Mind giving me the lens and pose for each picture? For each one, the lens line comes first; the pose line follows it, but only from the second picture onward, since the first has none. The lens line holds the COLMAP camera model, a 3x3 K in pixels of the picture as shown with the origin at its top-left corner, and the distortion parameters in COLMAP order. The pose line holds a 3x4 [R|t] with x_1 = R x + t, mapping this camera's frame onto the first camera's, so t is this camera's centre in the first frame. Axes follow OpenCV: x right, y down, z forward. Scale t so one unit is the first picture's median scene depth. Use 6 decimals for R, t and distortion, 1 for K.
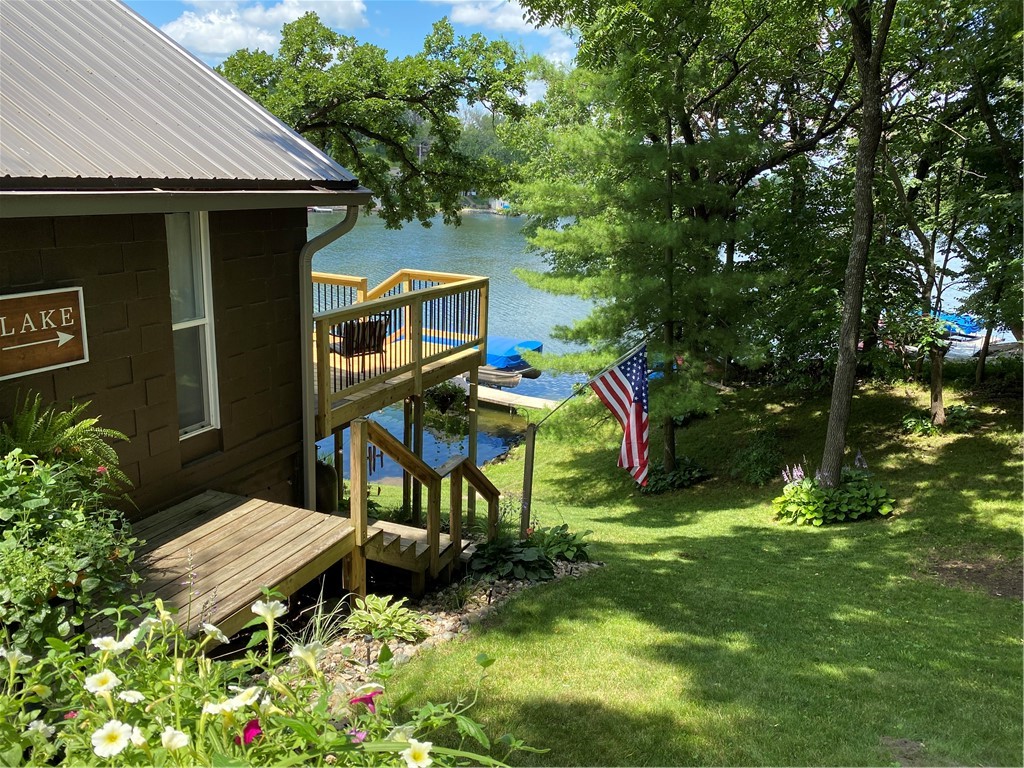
lens RADIAL K [[785.0, 0, 512.0], [0, 785.0, 384.0], [0, 0, 1]] dist [-0.003311, -0.003809]
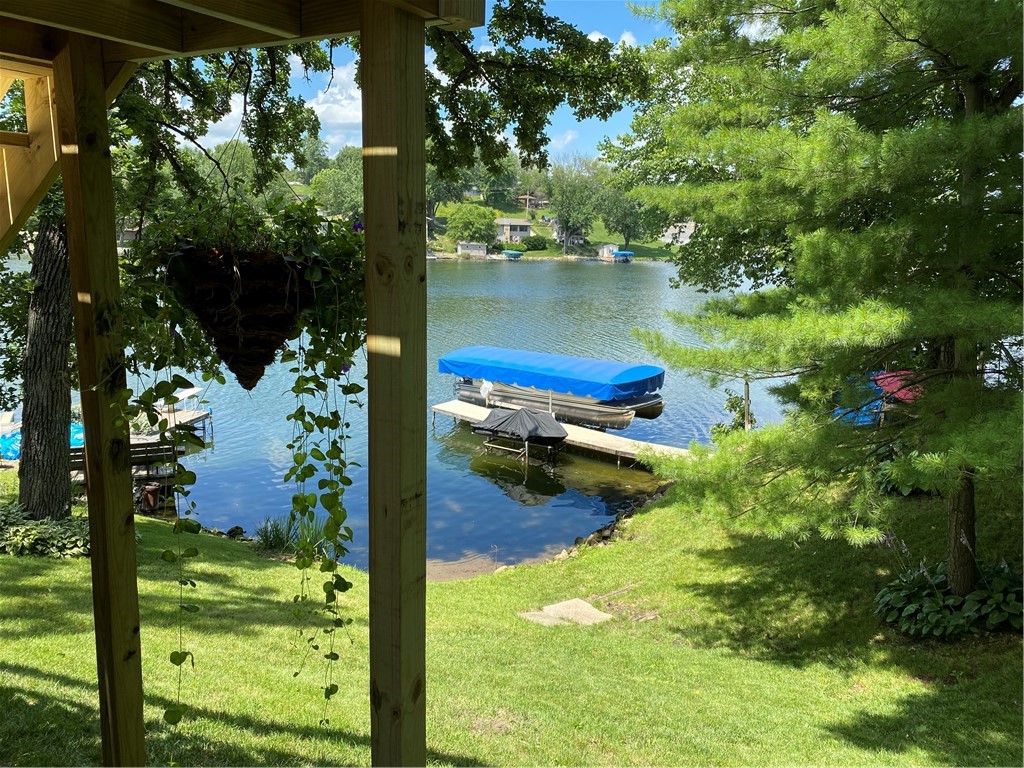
lens RADIAL K [[785.0, 0, 512.0], [0, 785.0, 384.0], [0, 0, 1]] dist [-0.003311, -0.003809]
pose [[0.990846, 0.014857, -0.134178, -0.004814], [-0.024587, 0.997163, -0.071148, 0.025021], [0.132740, 0.073796, 0.988400, 0.434662]]
